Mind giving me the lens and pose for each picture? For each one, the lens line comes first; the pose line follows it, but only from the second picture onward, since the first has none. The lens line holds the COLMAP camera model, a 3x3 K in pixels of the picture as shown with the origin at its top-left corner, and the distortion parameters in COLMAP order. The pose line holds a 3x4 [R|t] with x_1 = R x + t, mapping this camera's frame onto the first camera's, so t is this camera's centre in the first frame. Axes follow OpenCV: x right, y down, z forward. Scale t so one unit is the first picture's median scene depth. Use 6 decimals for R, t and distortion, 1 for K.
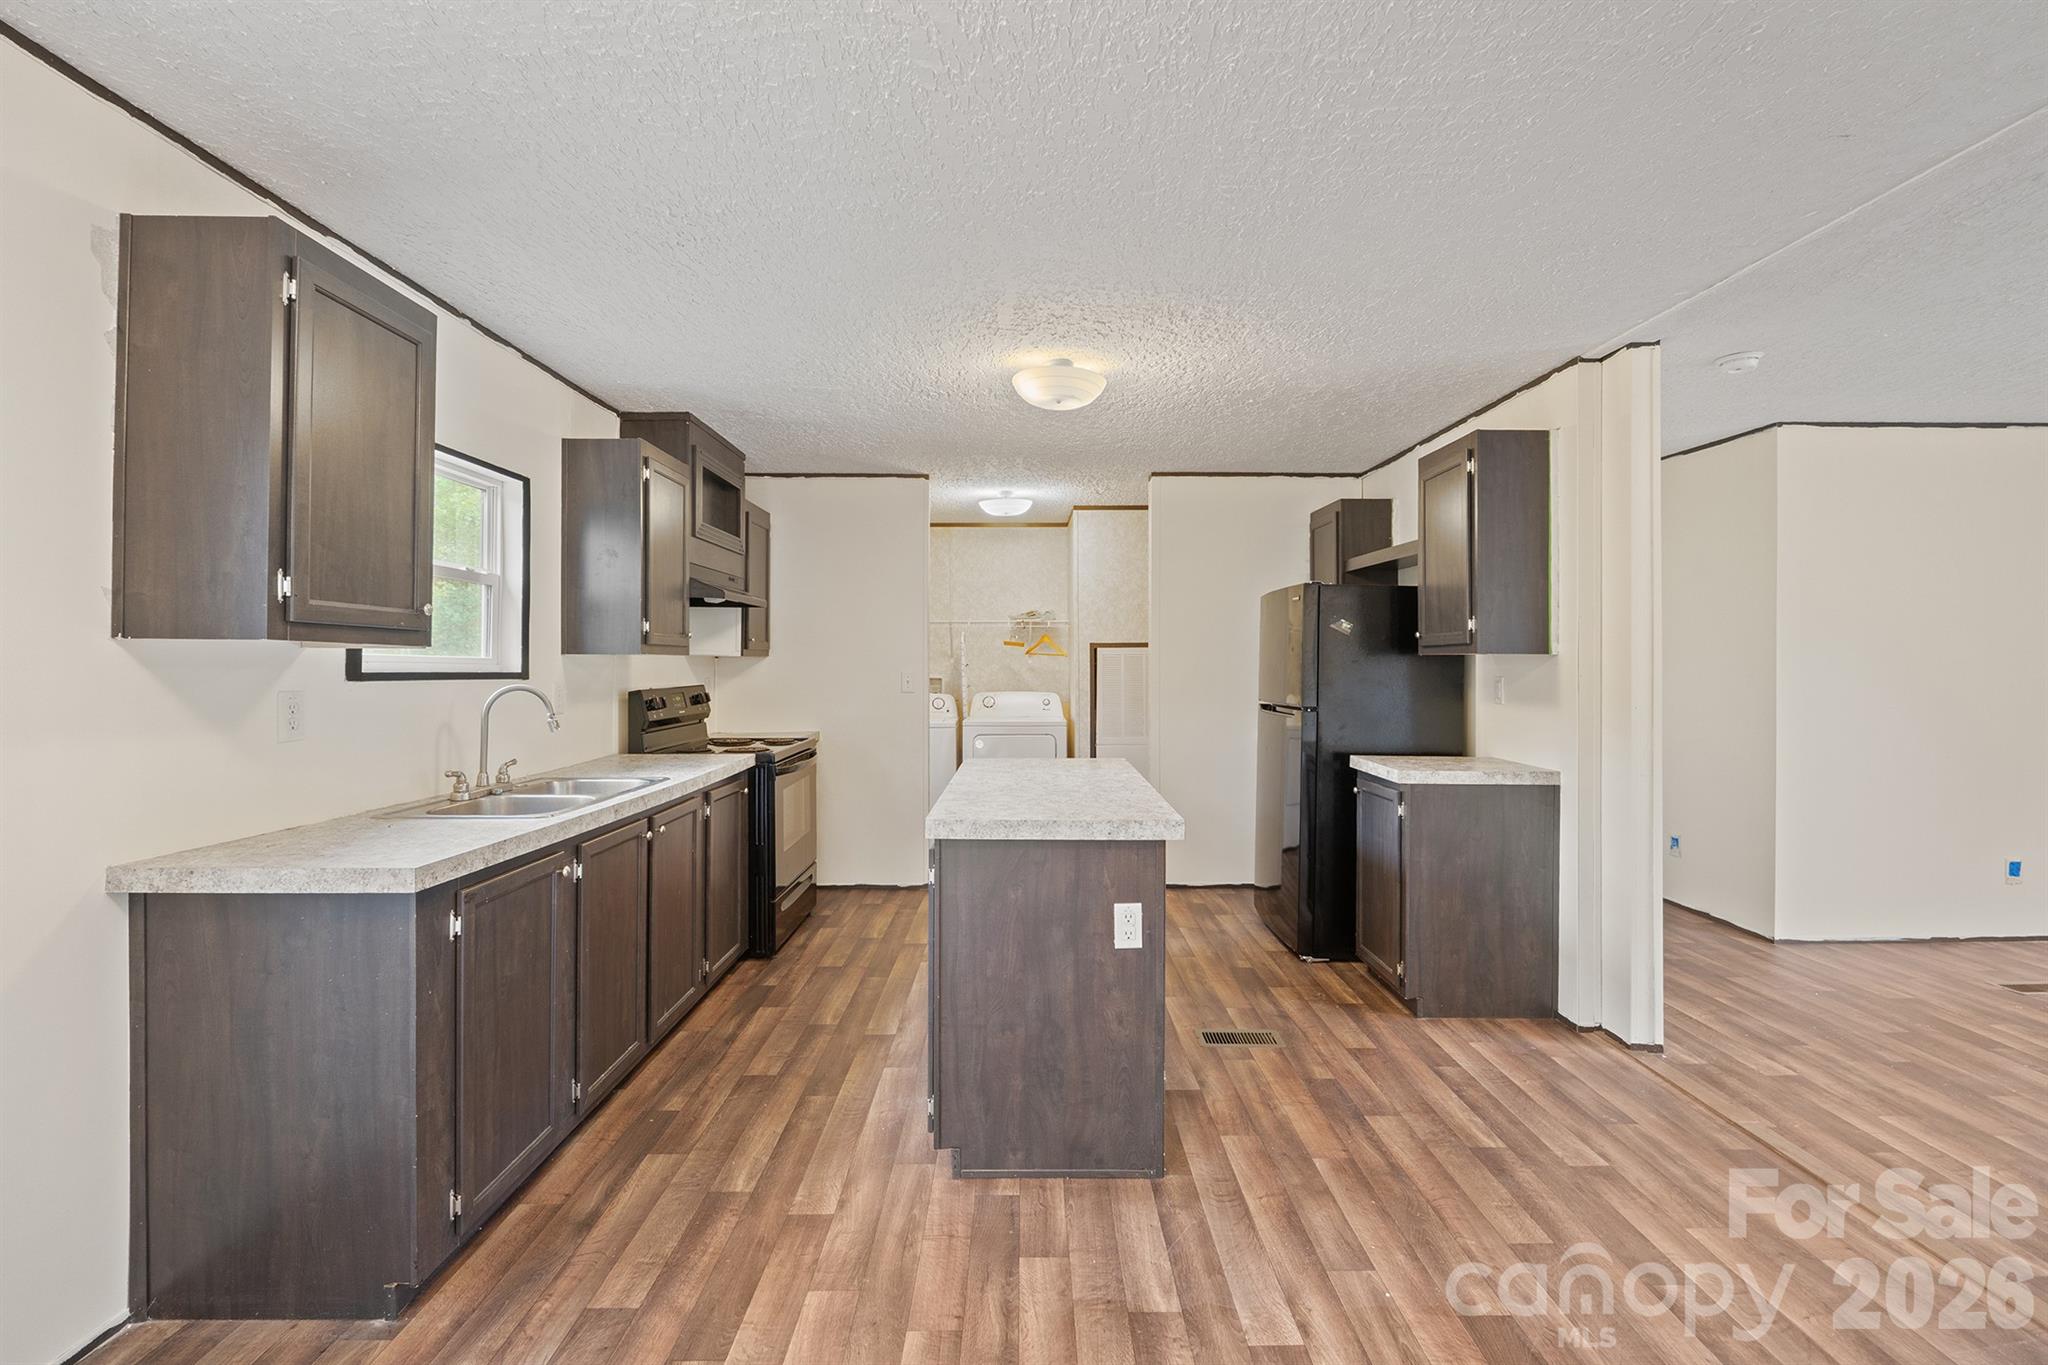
lens RADIAL K [[864.5, 0, 1041.0], [0, 864.5, 660.3], [0, 0, 1]] dist [-0.006621, 0.000050]
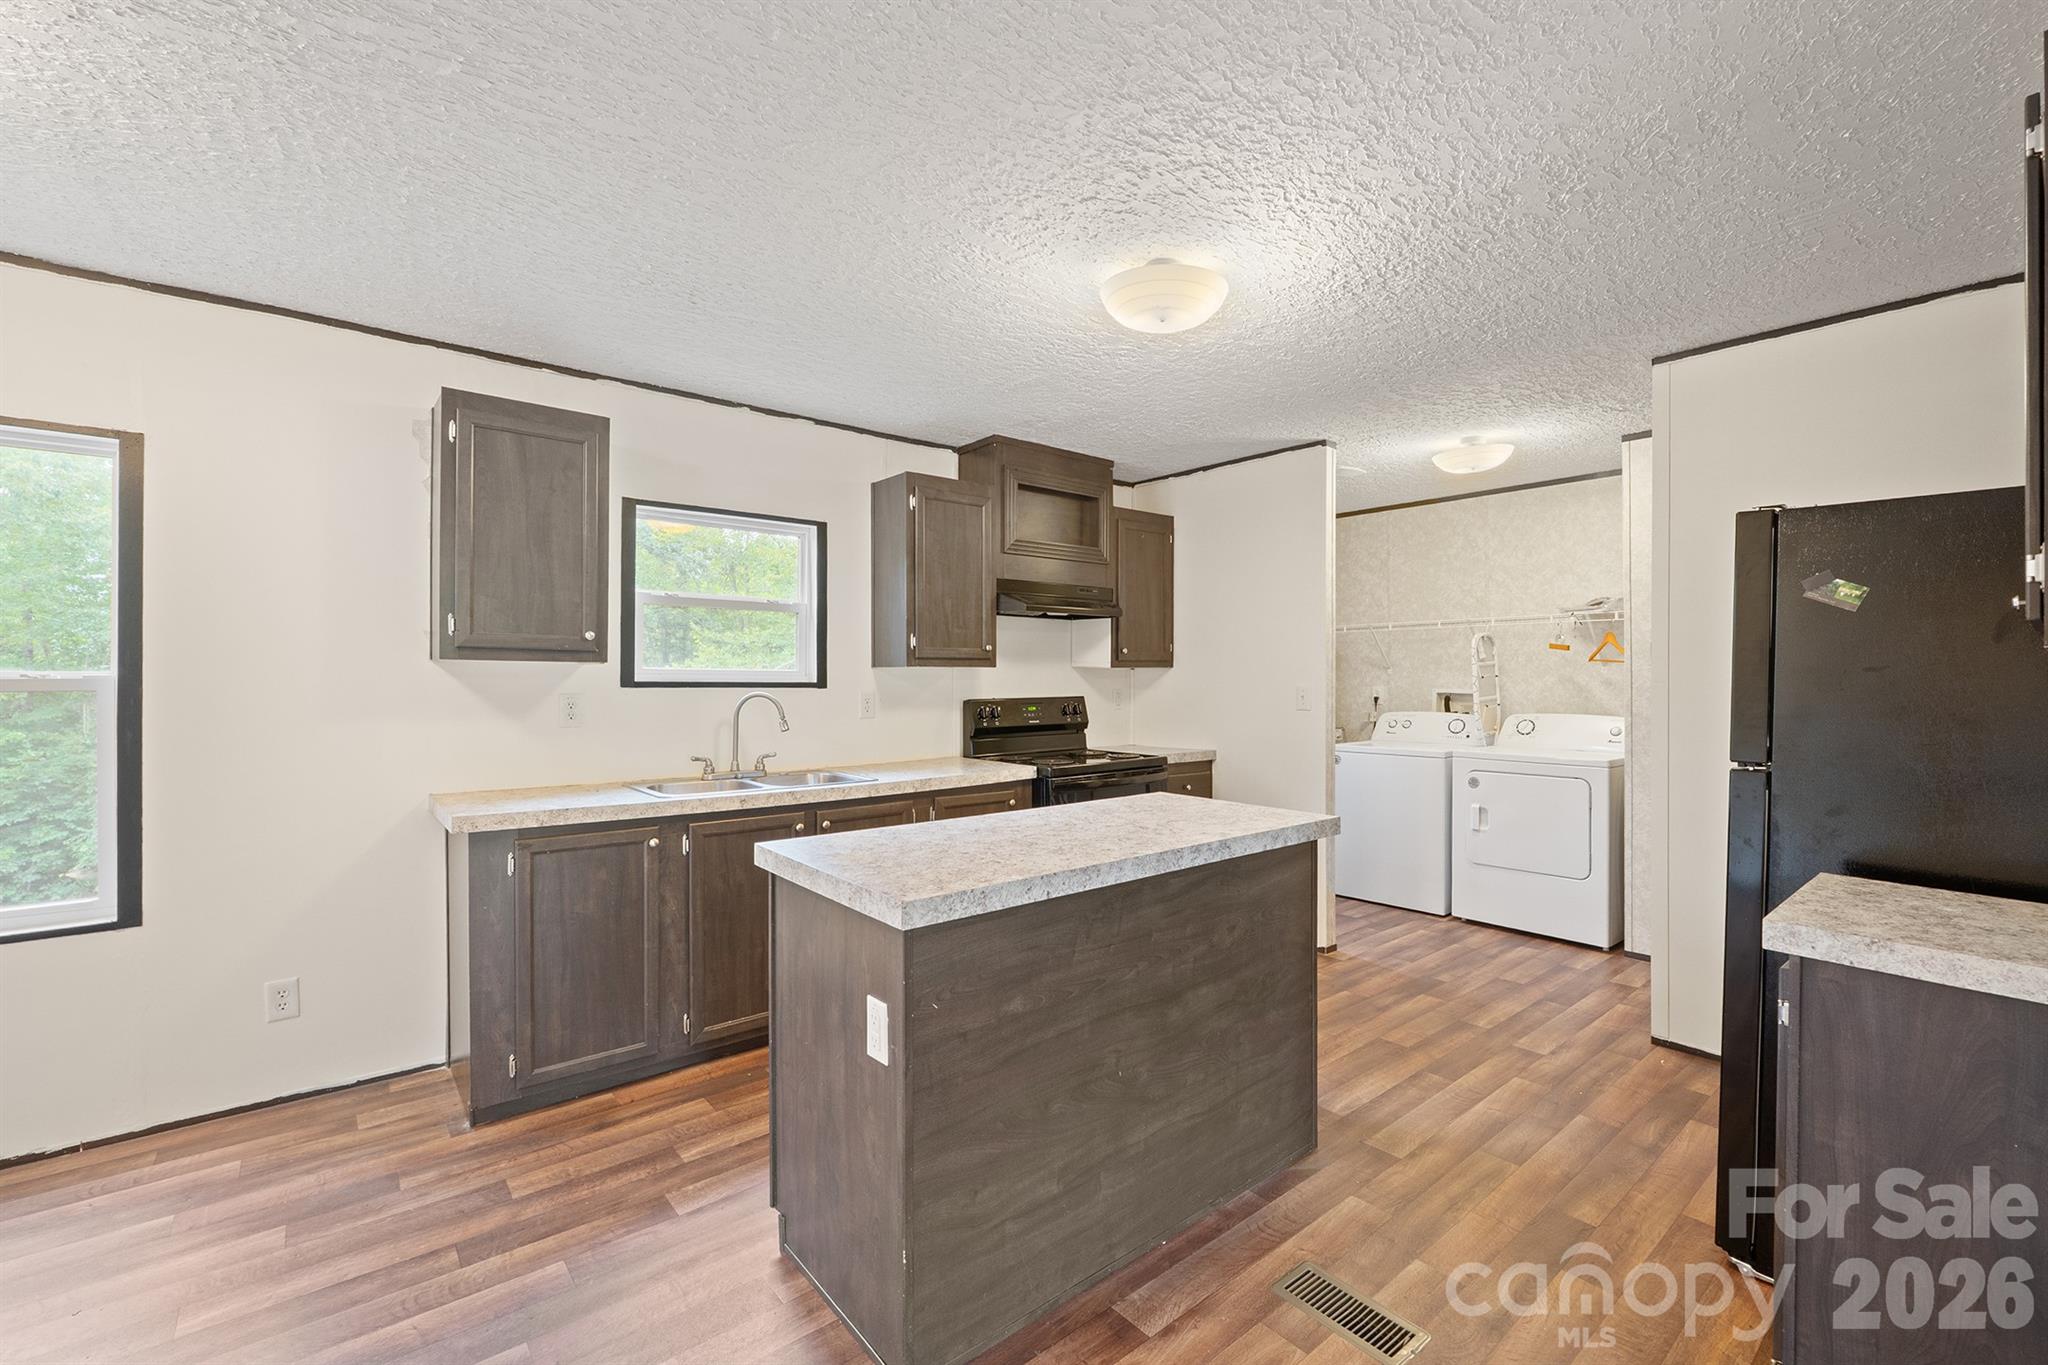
lens RADIAL K [[864.5, 0, 1020.1], [0, 864.5, 683.9], [0, 0, 1]] dist [-0.006621, 0.000050]
pose [[0.624670, 0.004195, -0.780877, 0.727996], [0.005865, 0.999932, 0.010064, 0.007564], [0.780867, -0.010867, 0.624603, 0.624512]]
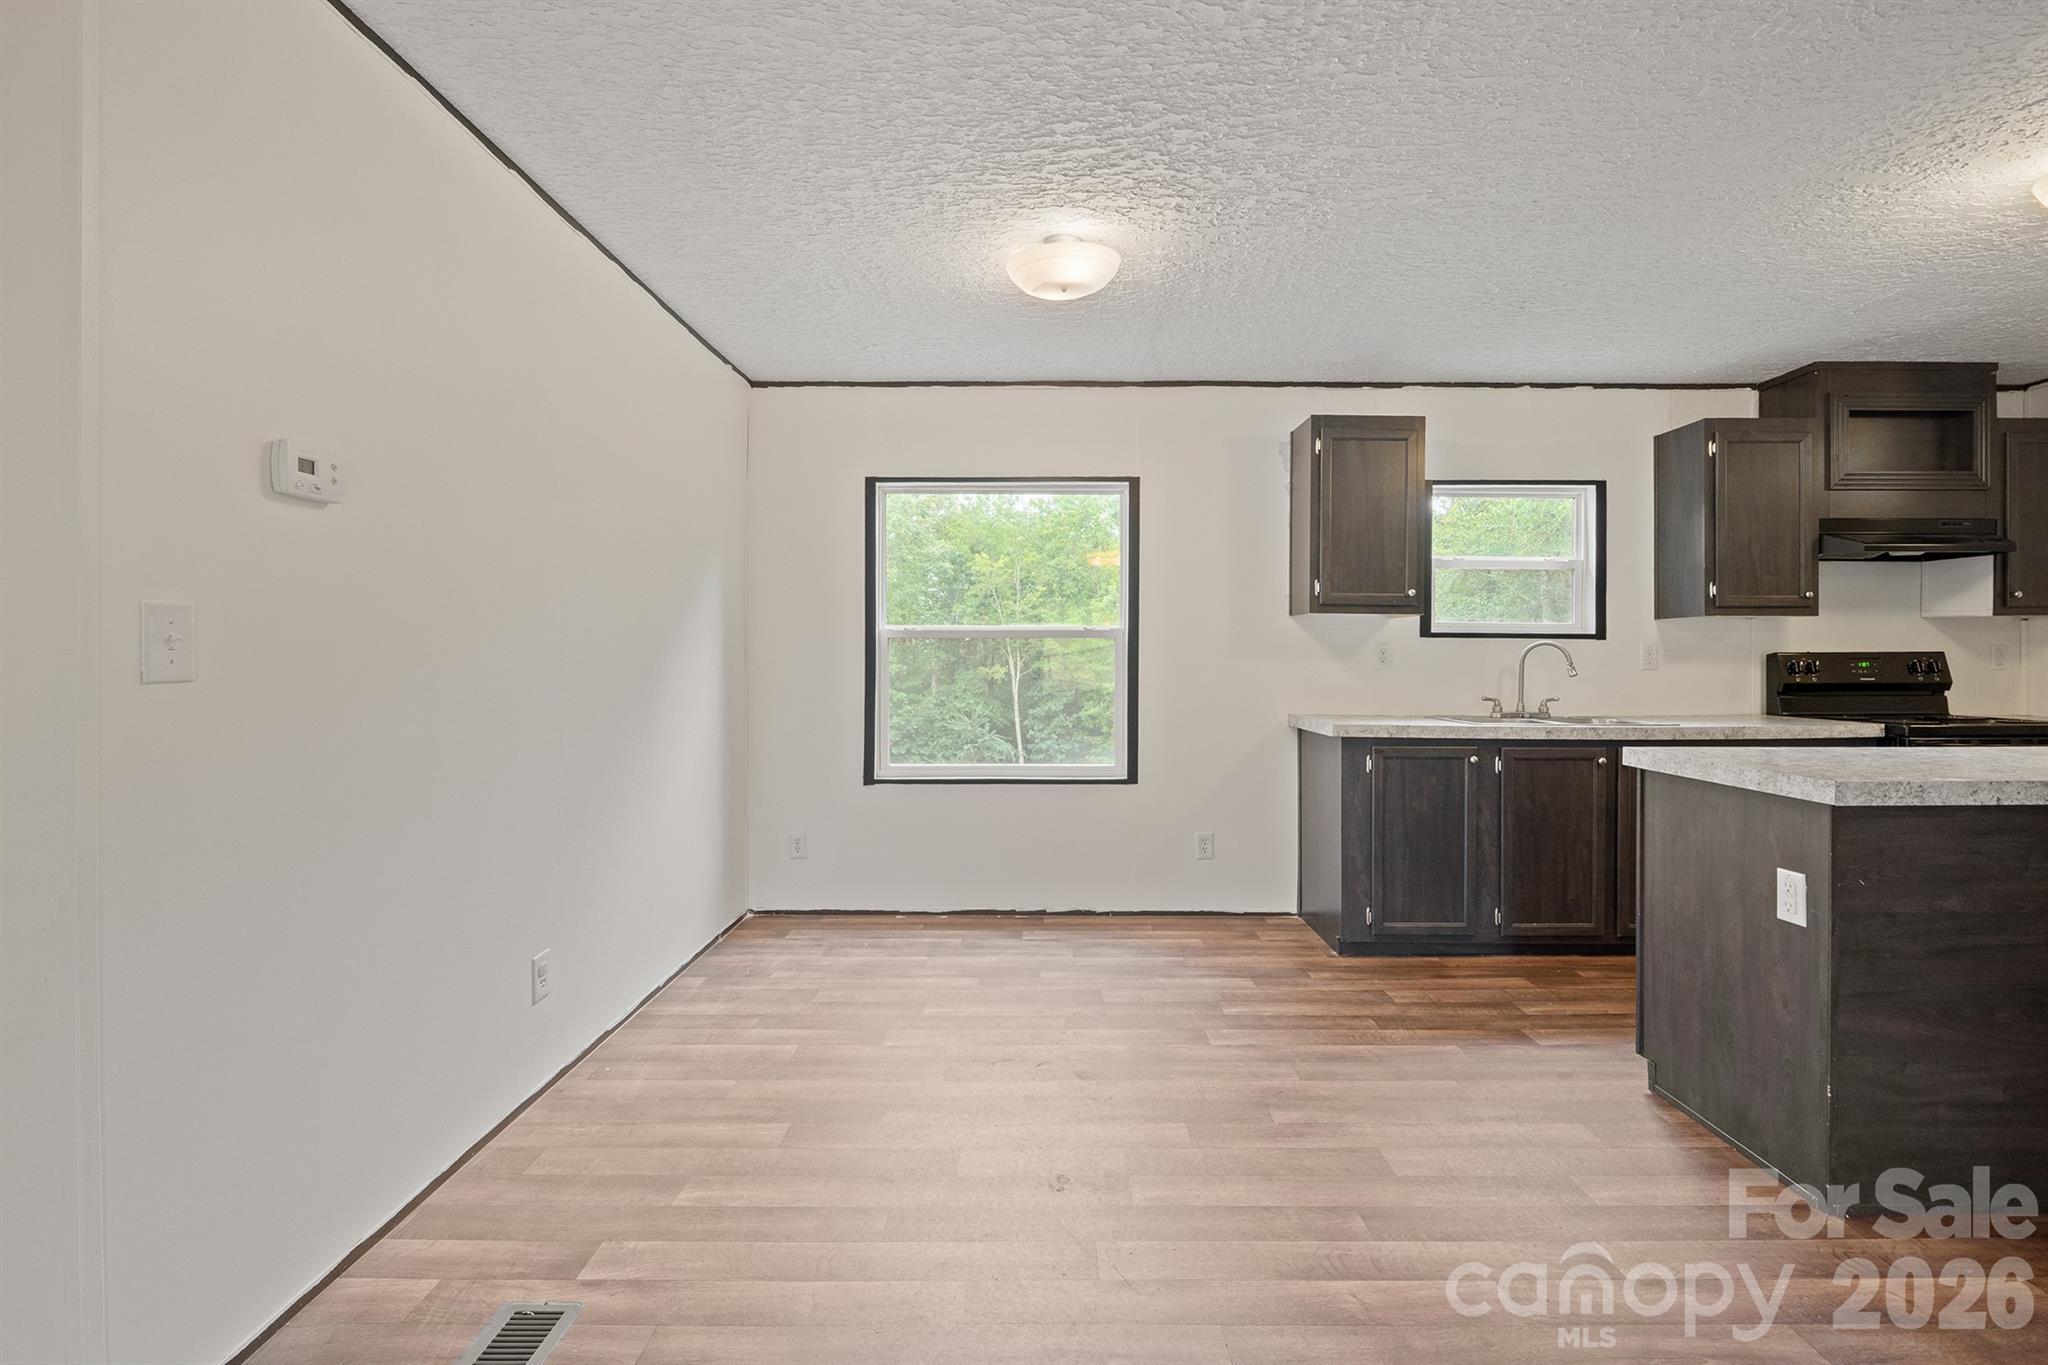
lens RADIAL K [[864.5, 0, 1041.7], [0, 864.5, 661.7], [0, 0, 1]] dist [-0.006621, 0.000050]
pose [[-0.011870, 0.000566, -0.999929, 0.939008], [0.004717, 0.999989, 0.000510, 0.068850], [0.999918, -0.004710, -0.011873, 0.259998]]
